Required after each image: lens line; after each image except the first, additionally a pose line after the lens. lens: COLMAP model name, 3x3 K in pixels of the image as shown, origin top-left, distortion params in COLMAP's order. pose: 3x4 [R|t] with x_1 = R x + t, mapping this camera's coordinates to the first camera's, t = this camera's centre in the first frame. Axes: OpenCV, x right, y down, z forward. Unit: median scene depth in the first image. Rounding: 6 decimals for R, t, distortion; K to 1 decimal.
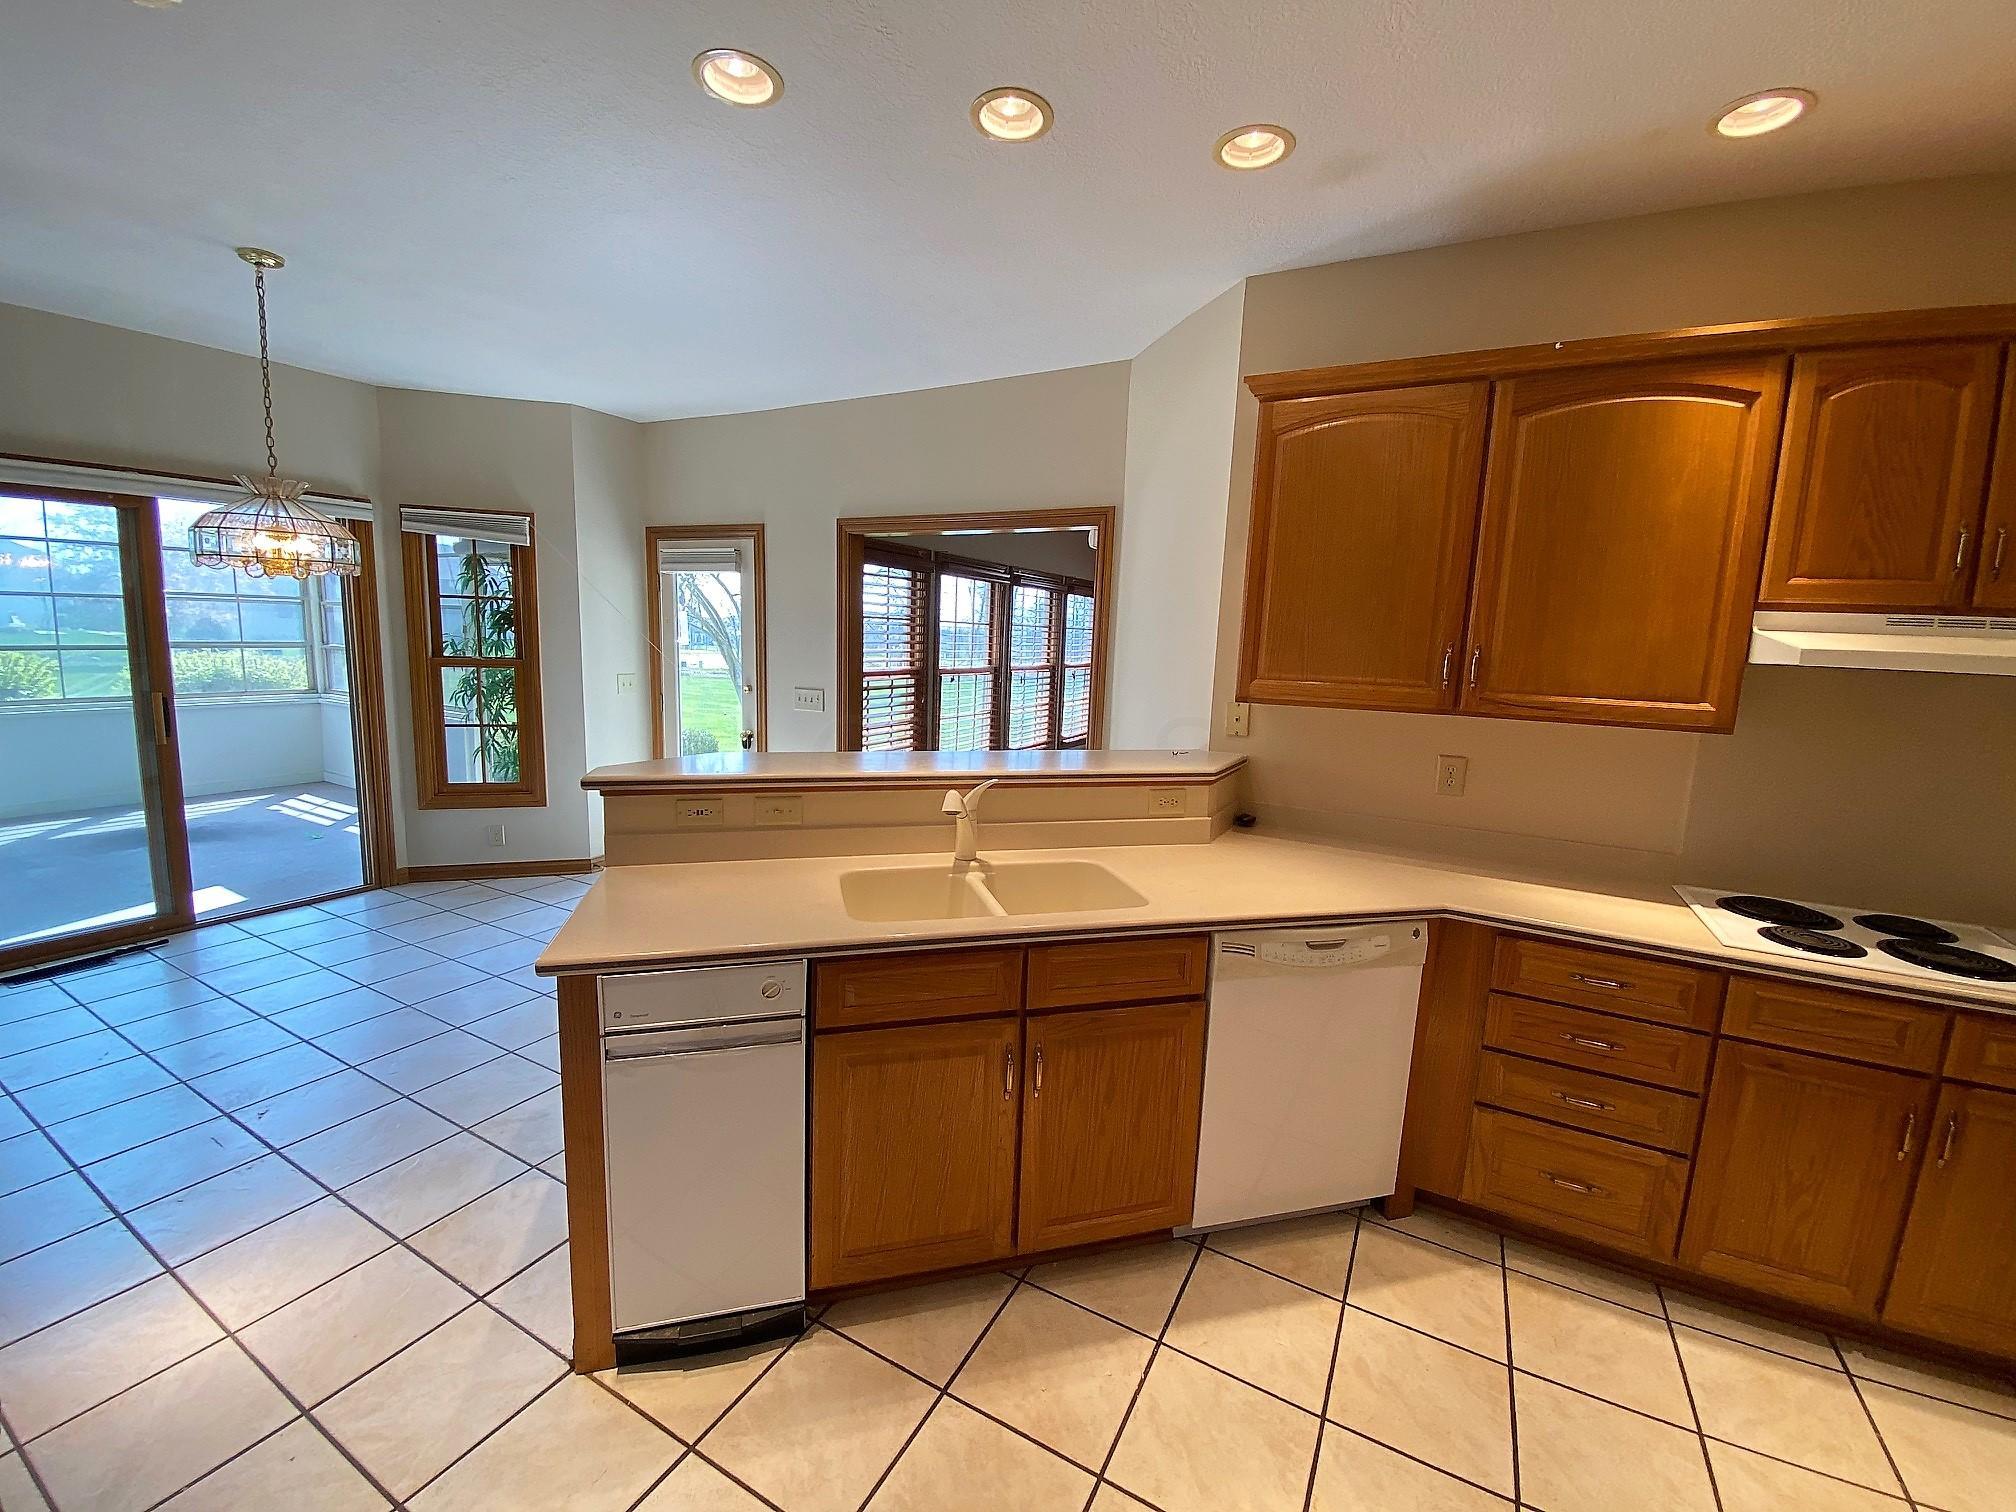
lens RADIAL K [[824.4, 0, 1025.7], [0, 824.4, 755.4], [0, 0, 1]] dist [-0.031219, -0.004435]
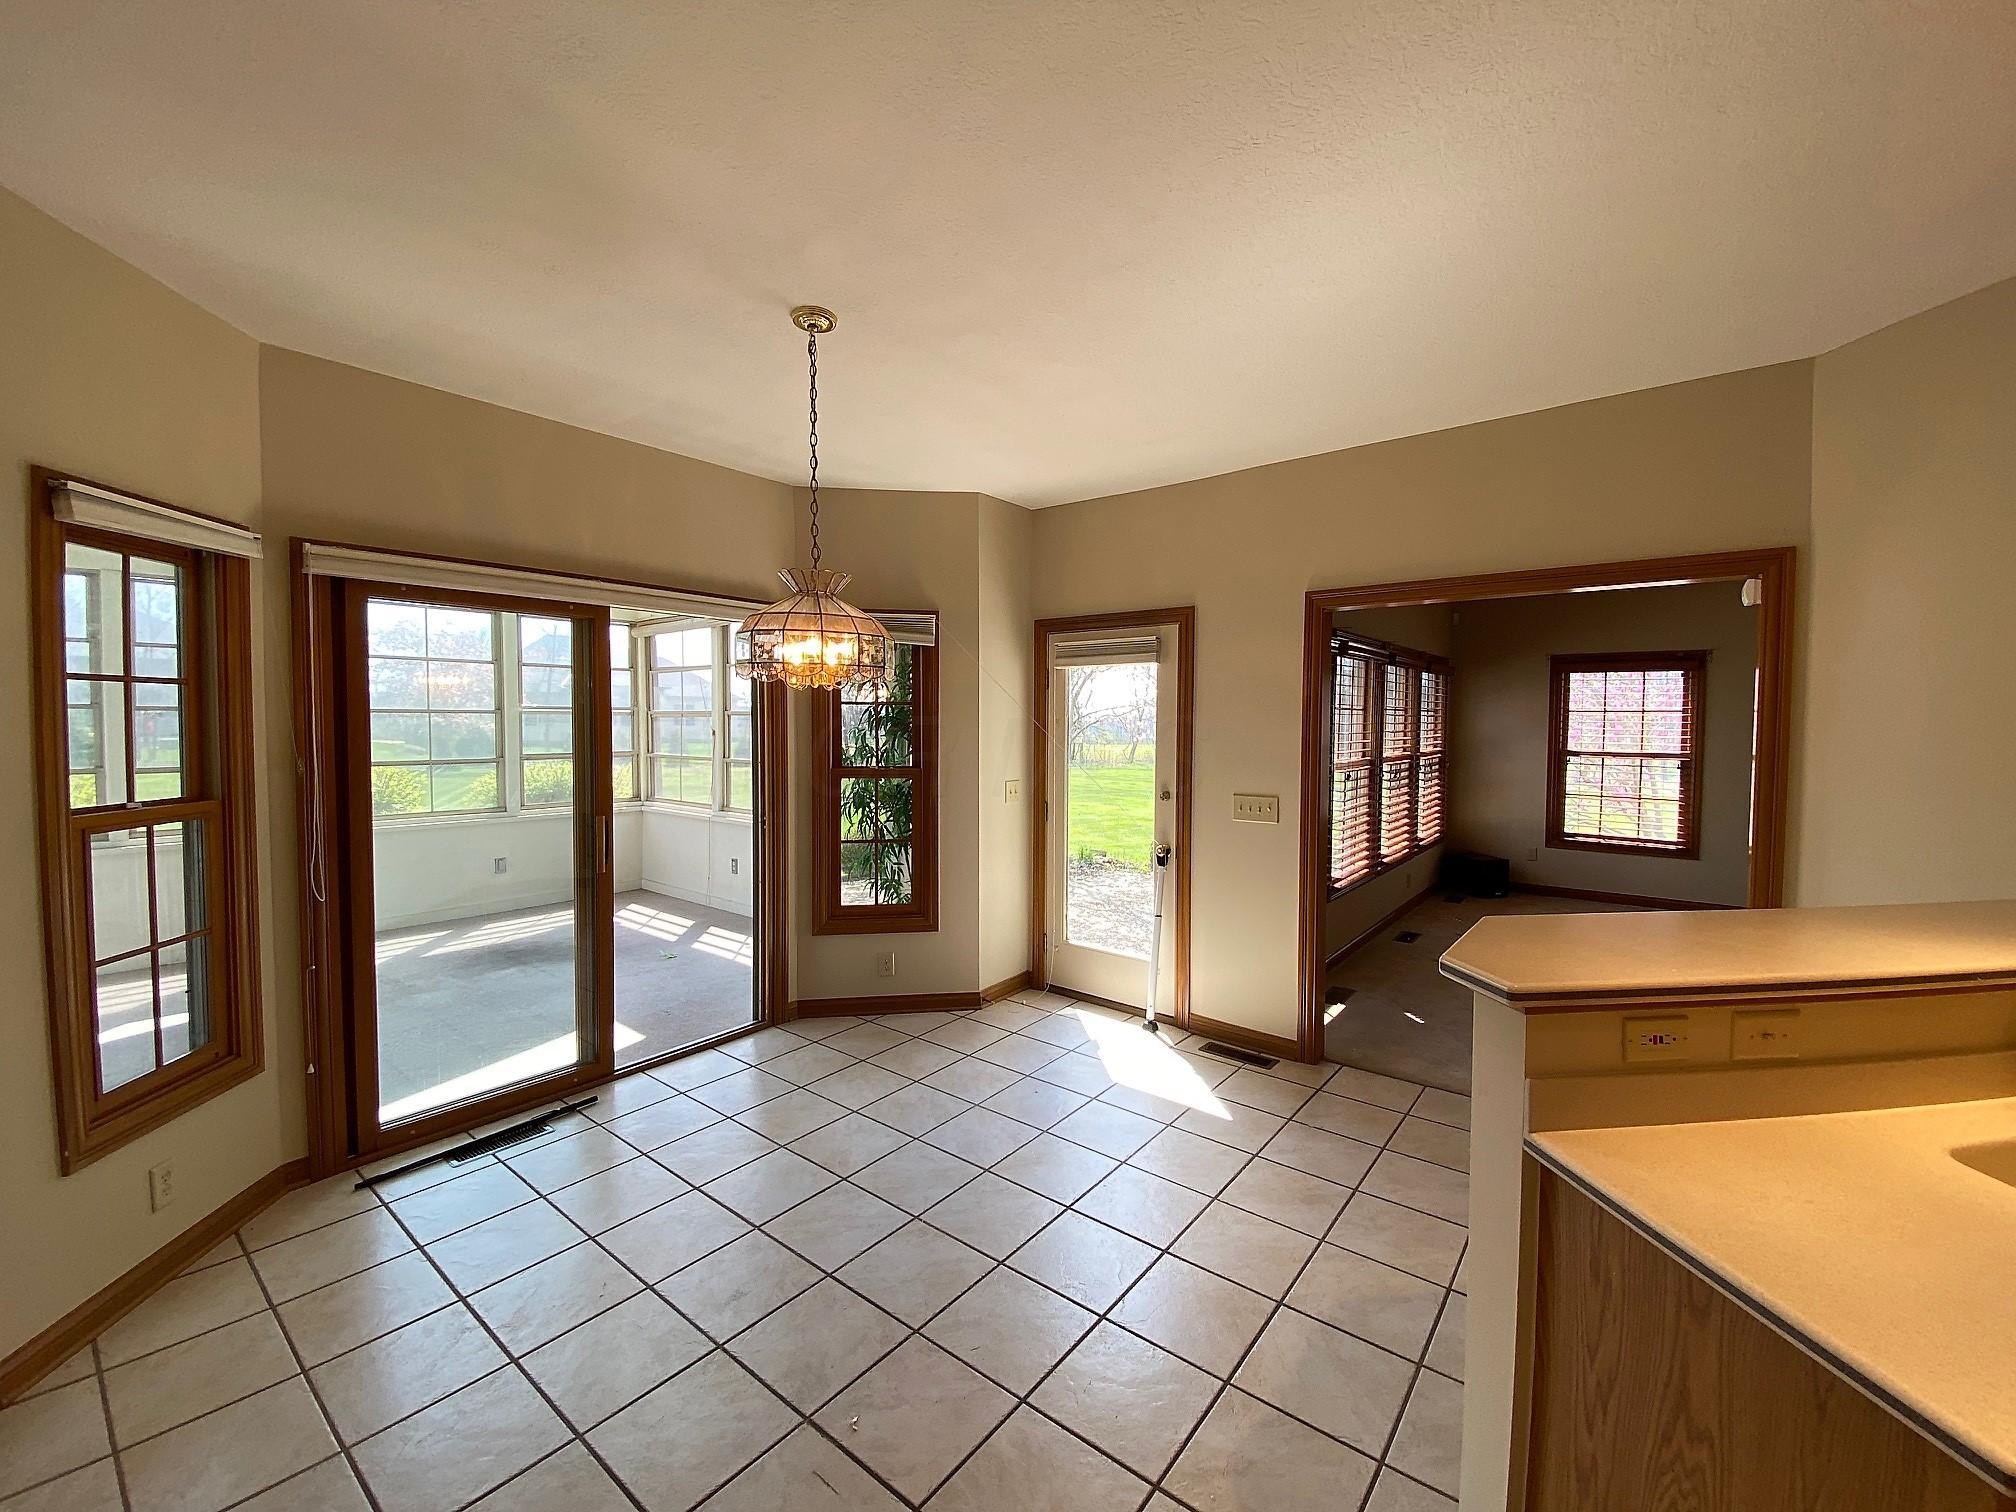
lens RADIAL K [[824.4, 0, 1018.1], [0, 824.4, 747.2], [0, 0, 1]] dist [-0.031219, -0.004435]
pose [[0.980099, -0.032456, -0.195840, -0.337103], [0.010210, 0.993479, -0.113555, -0.036880], [0.198248, 0.109295, 0.974039, 0.125853]]
